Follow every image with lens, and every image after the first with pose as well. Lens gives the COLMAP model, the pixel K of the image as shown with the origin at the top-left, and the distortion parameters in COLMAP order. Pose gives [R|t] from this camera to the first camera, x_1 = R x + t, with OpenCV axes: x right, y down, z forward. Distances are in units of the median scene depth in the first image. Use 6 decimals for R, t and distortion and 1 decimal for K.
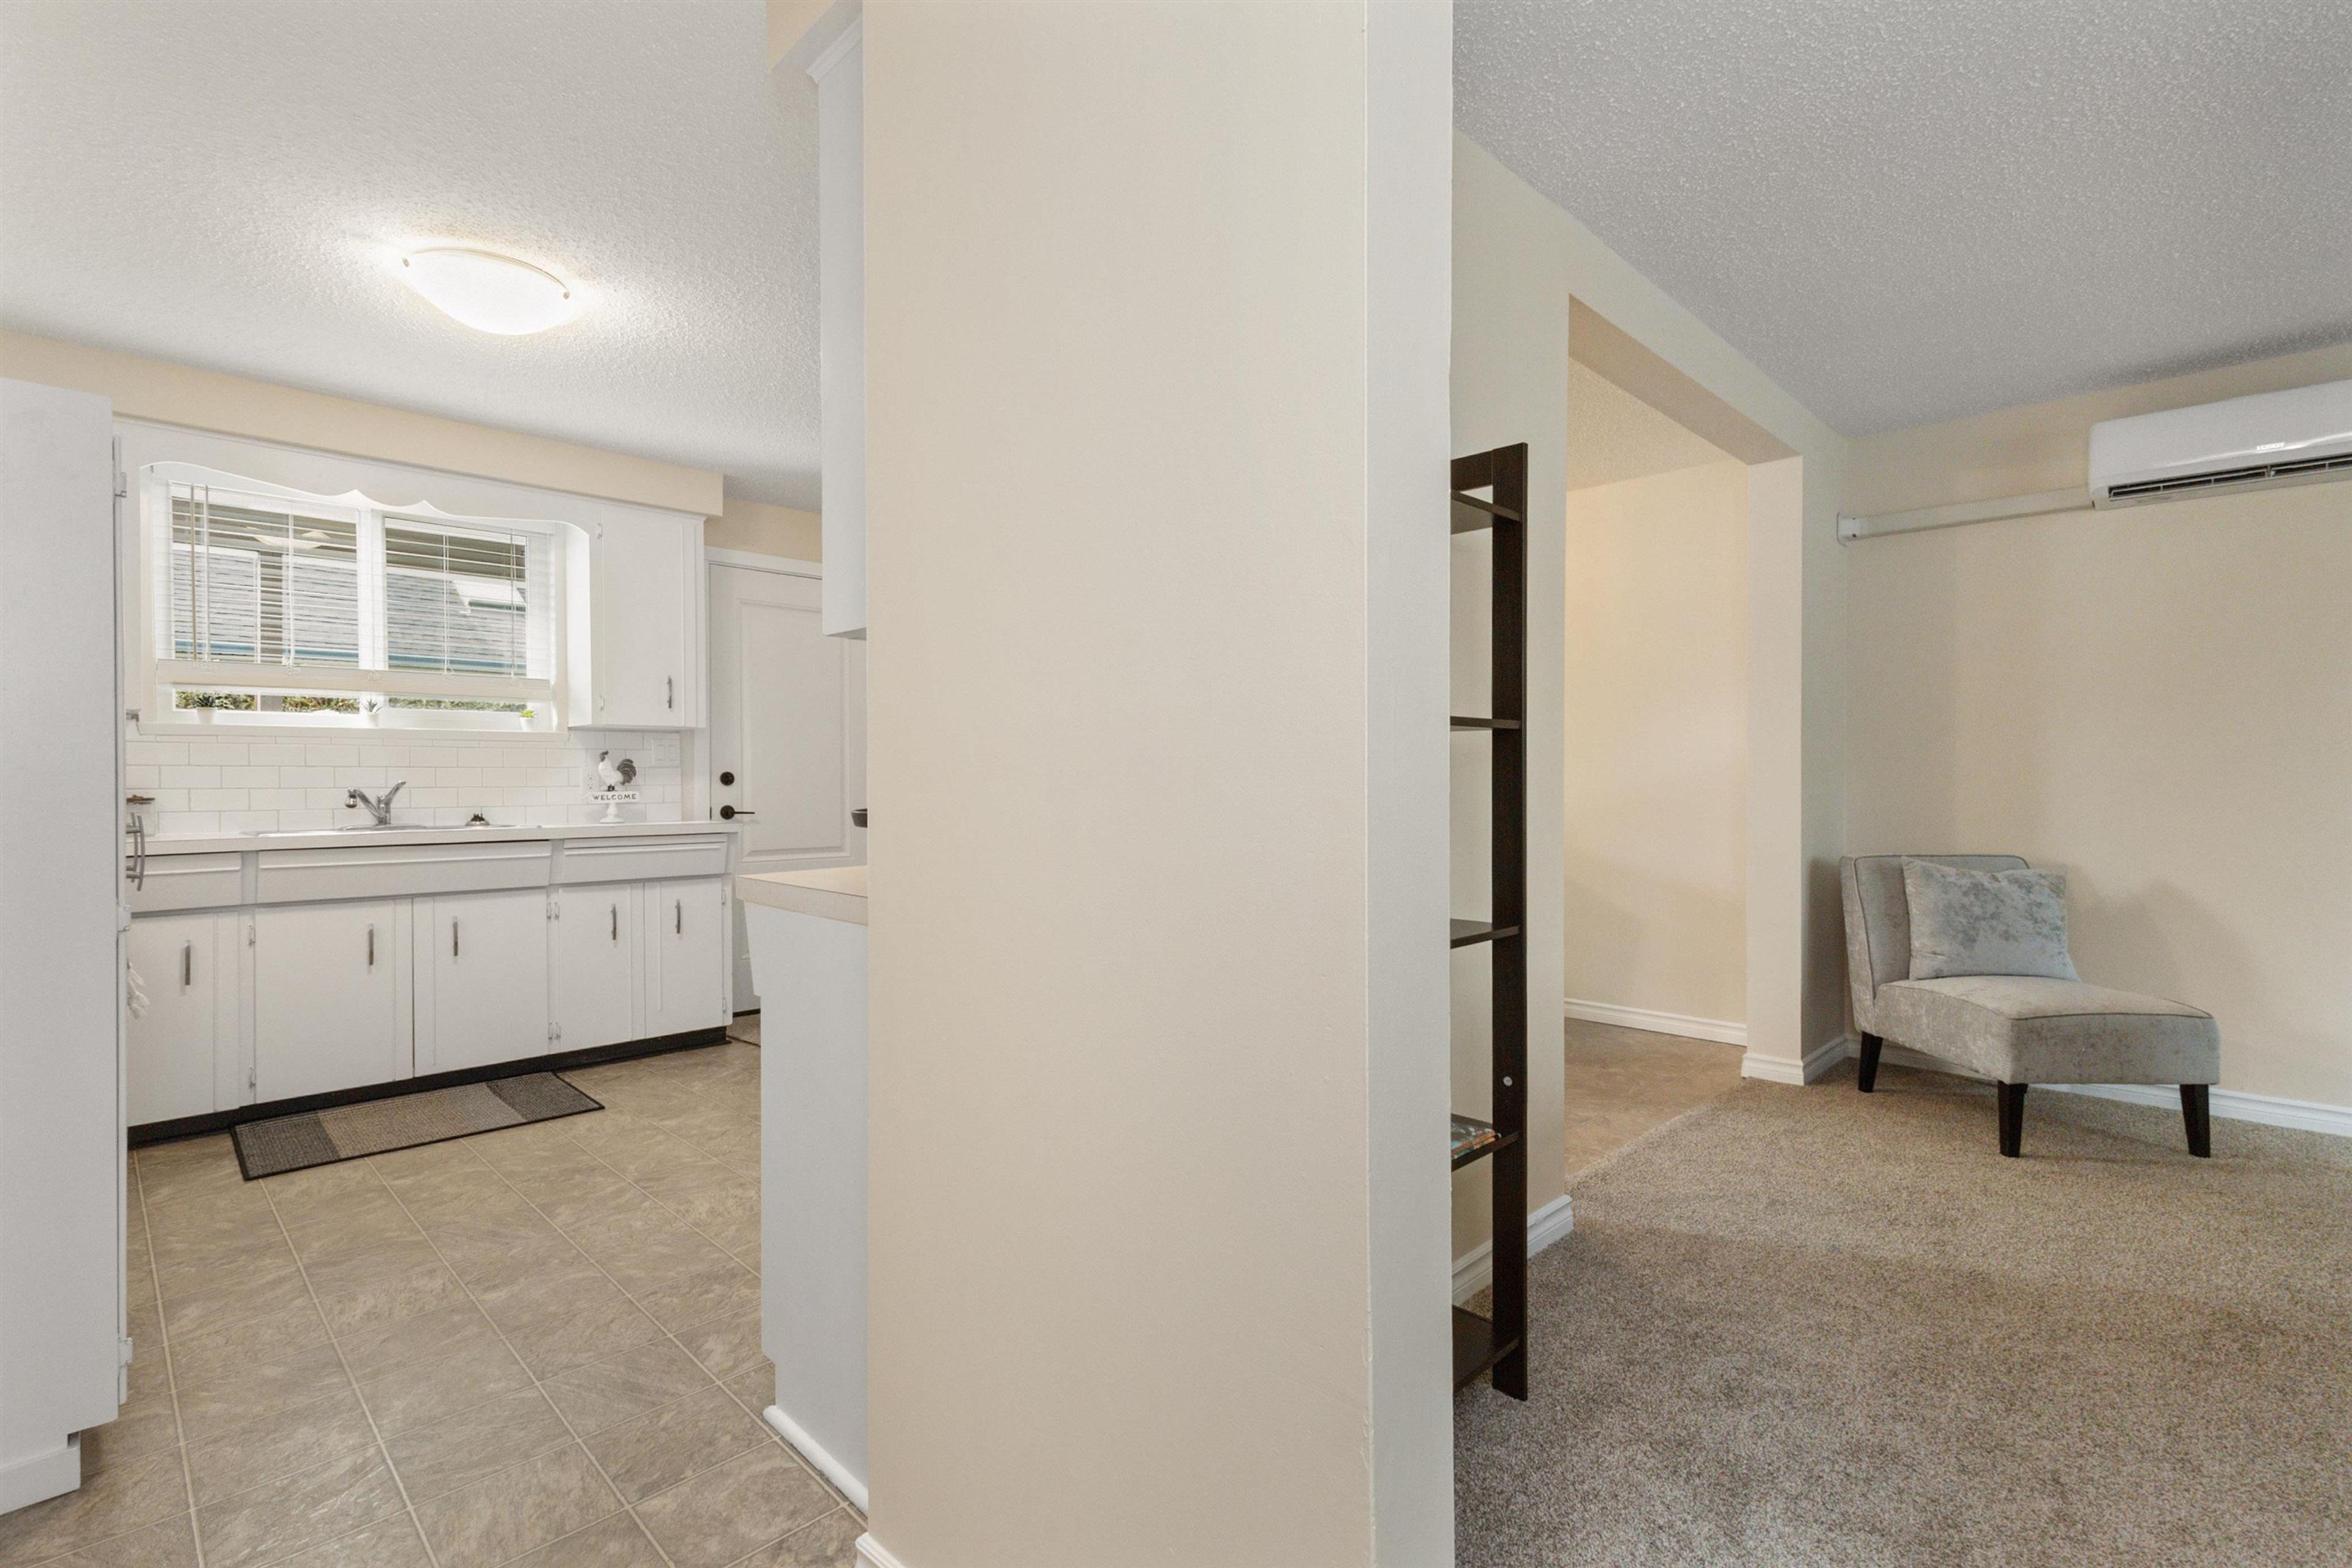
lens RADIAL K [[1096.7, 0, 1176.0], [0, 1096.7, 784.0], [0, 0, 1]] dist [0.028148, -0.009468]
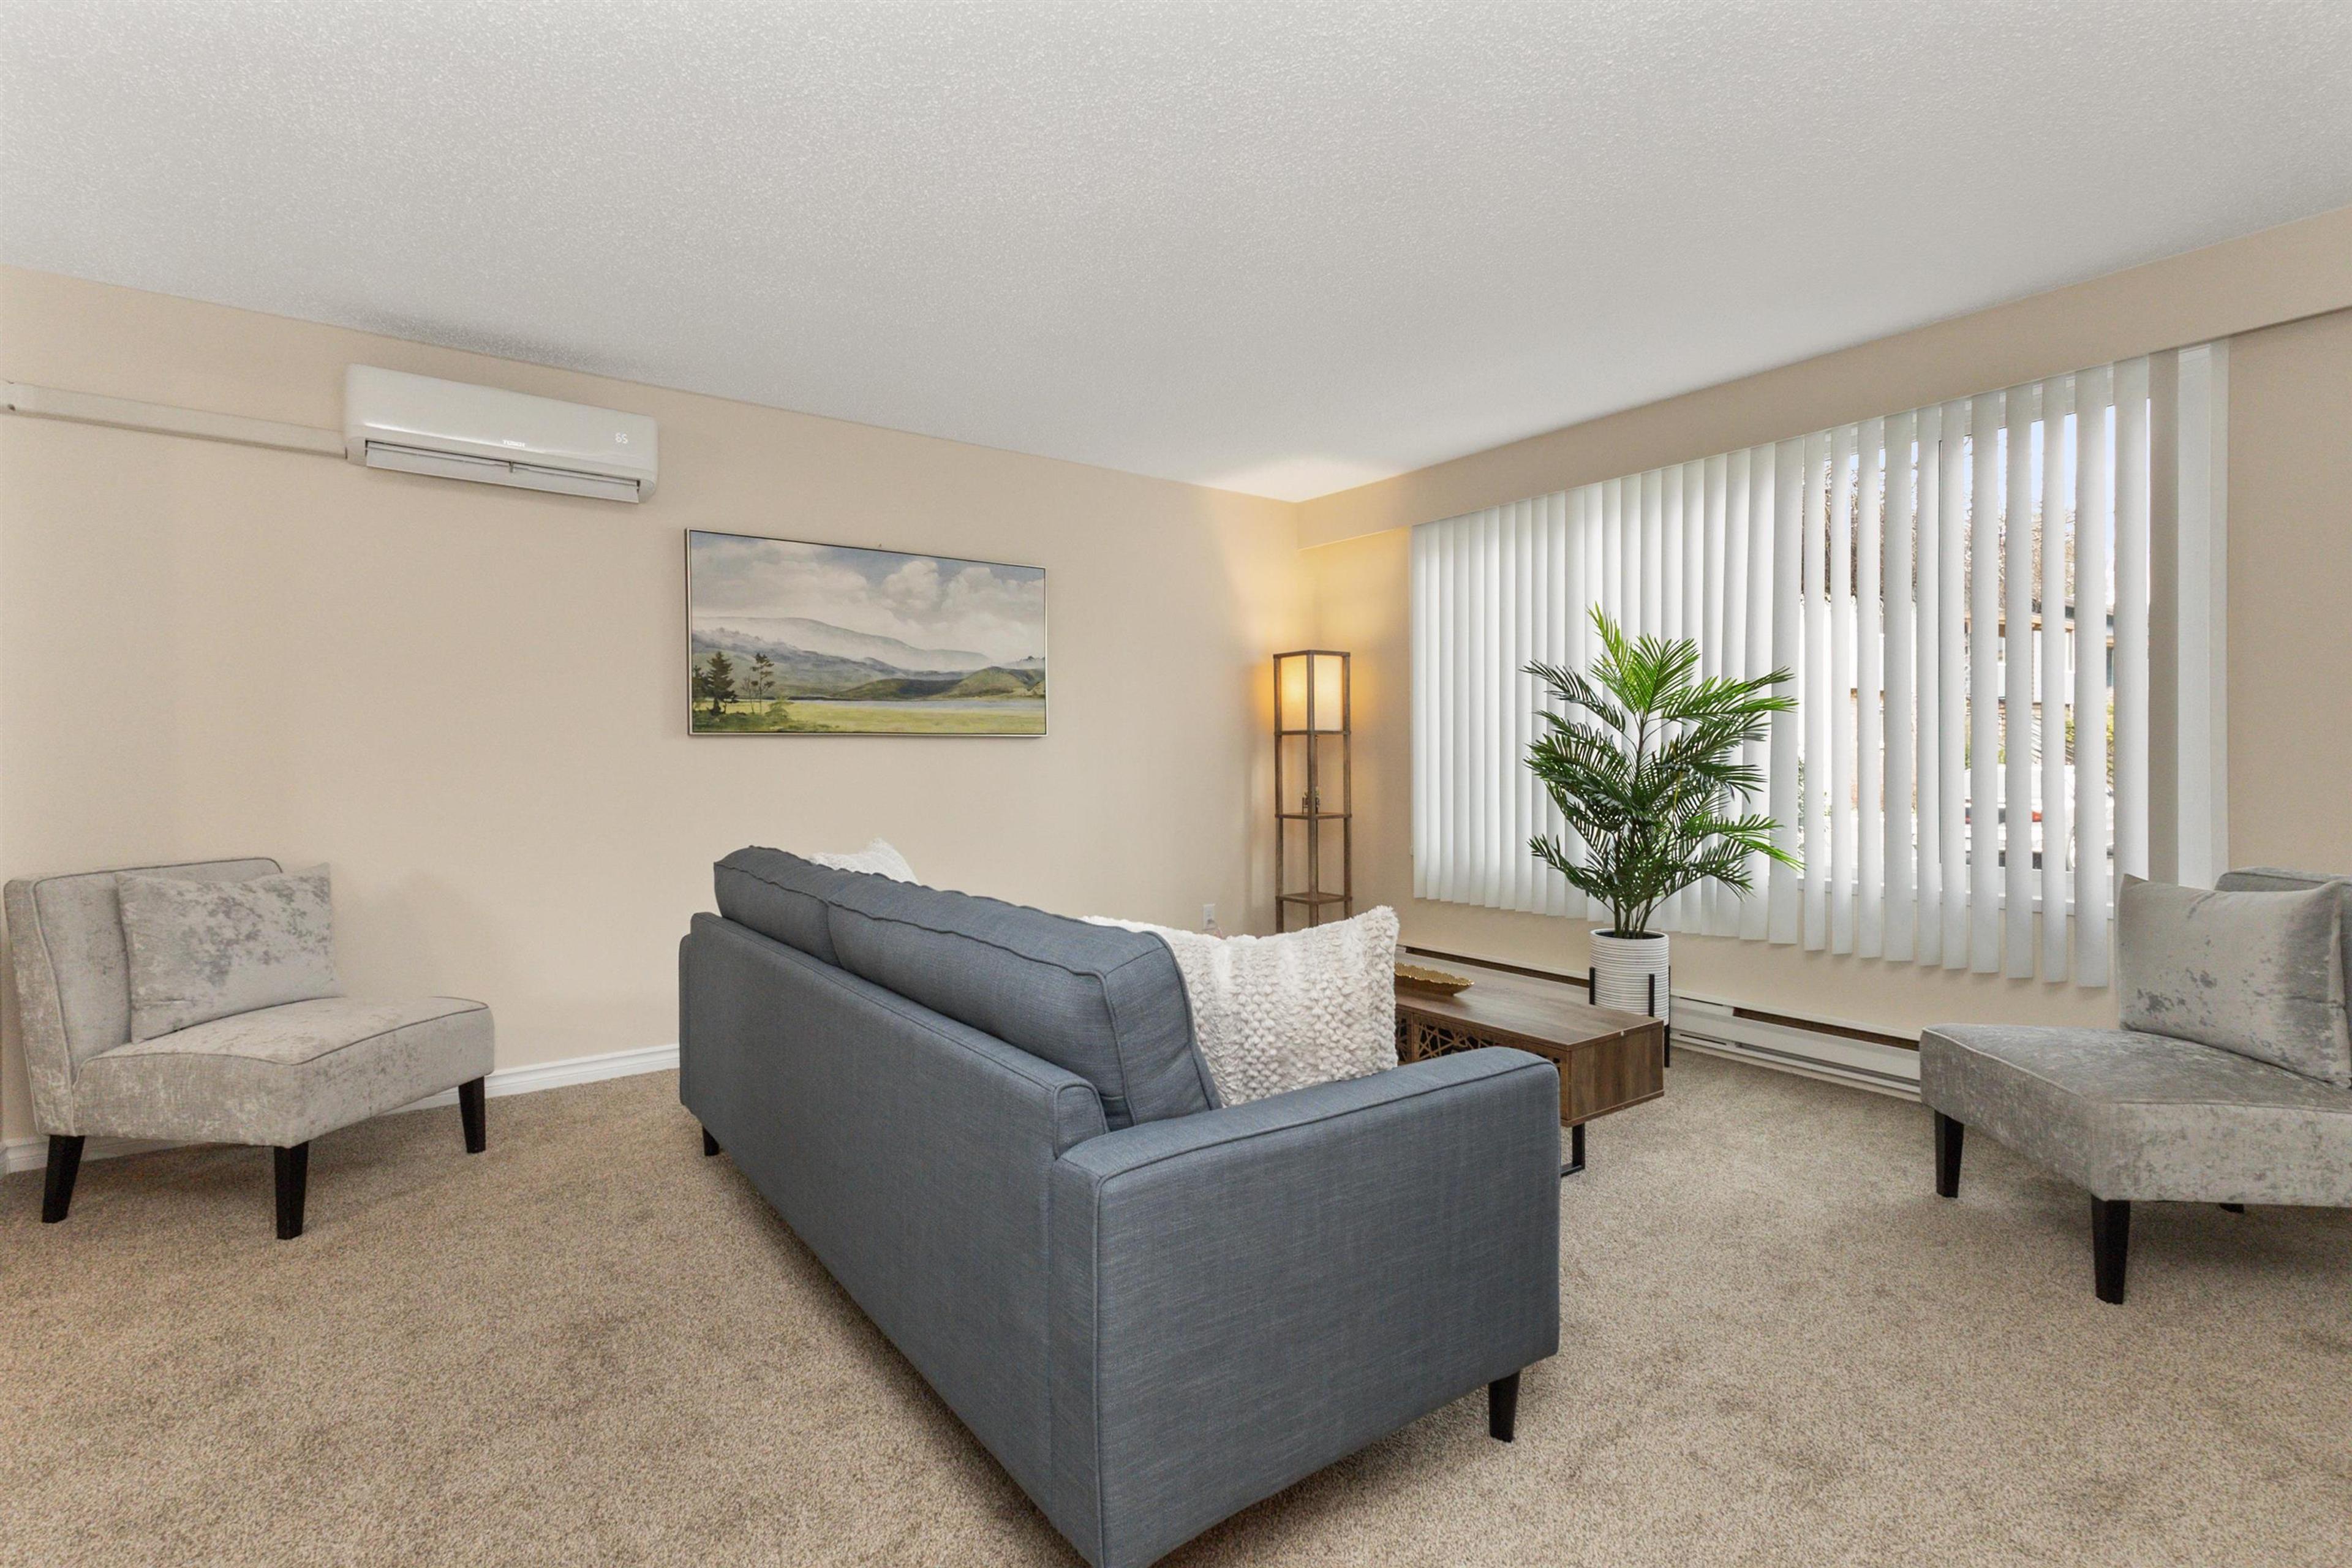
lens RADIAL K [[1096.7, 0, 1176.0], [0, 1096.7, 784.0], [0, 0, 1]] dist [0.028148, -0.009468]
pose [[0.171701, -0.018028, 0.984984, 0.064266], [0.006872, 0.999830, 0.017102, 0.001349], [-0.985125, 0.003833, 0.171795, 0.192956]]
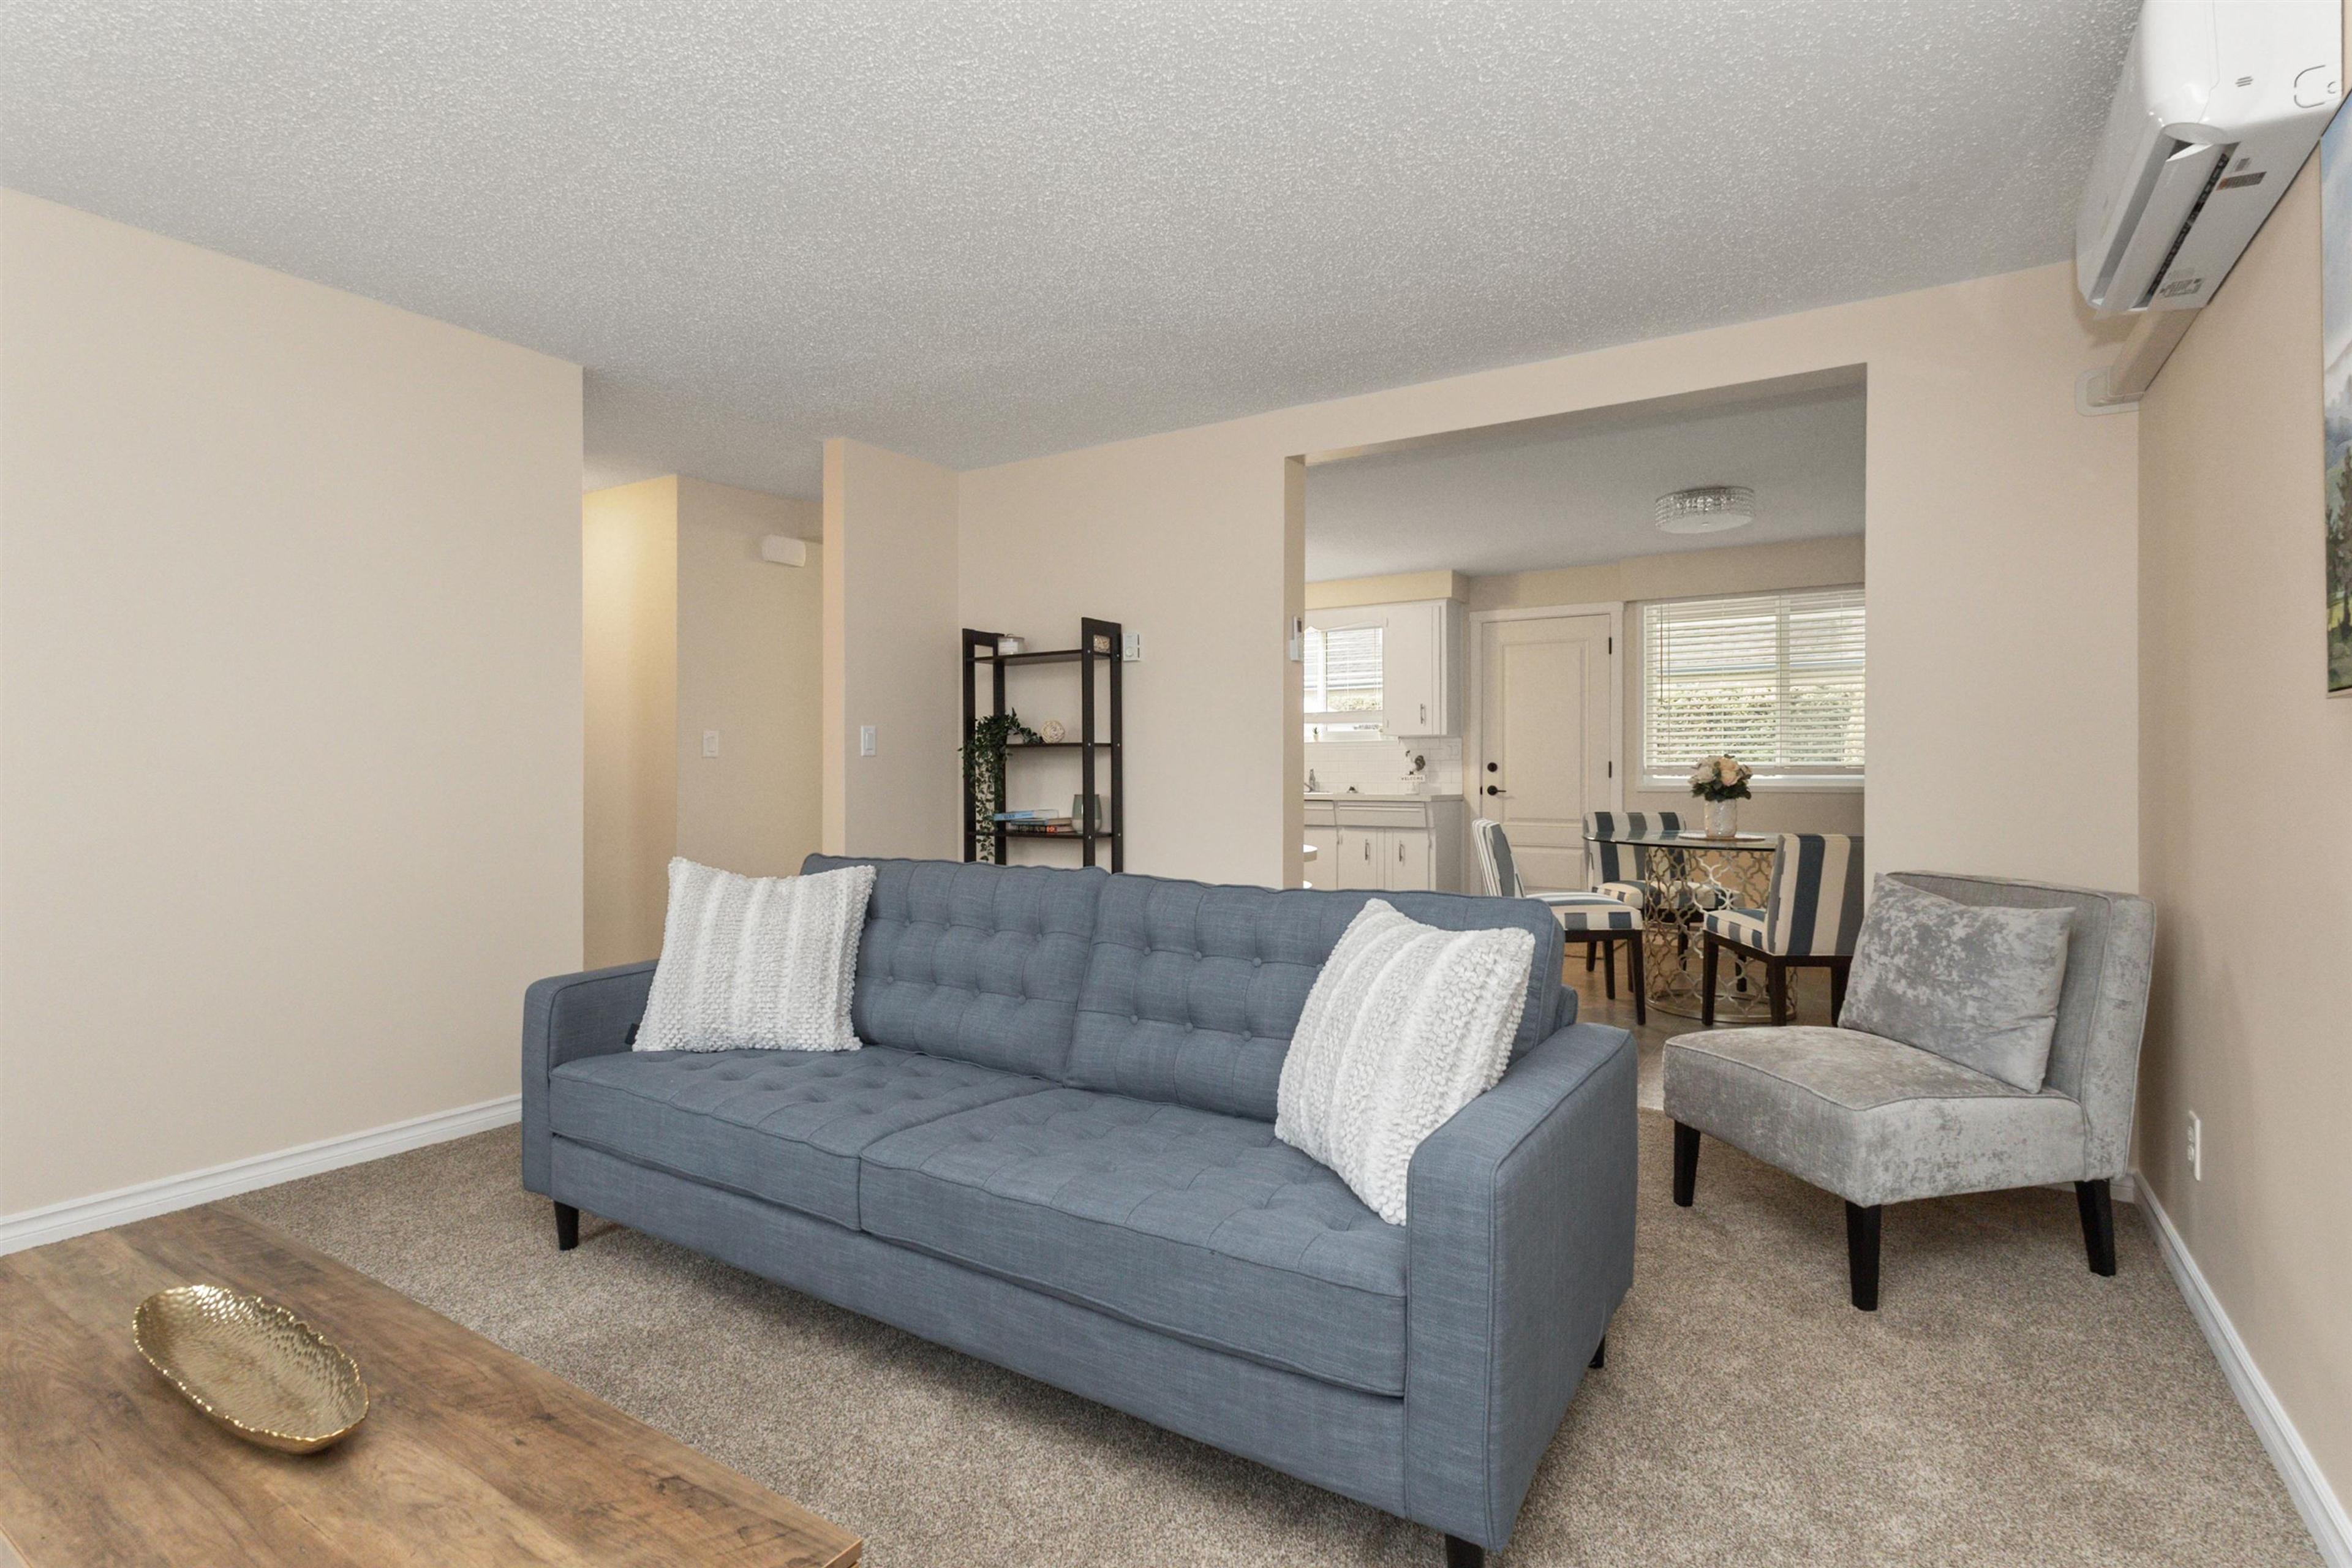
lens RADIAL K [[1068.0, 0, 1204.1], [0, 1068.0, 786.1], [0, 0, 1]] dist [-0.002015, -0.001665]
pose [[0.229951, 0.018789, -0.973021, 1.251948], [-0.002140, 0.999821, 0.018800, -0.007905], [0.973200, -0.002241, 0.229950, 0.428609]]
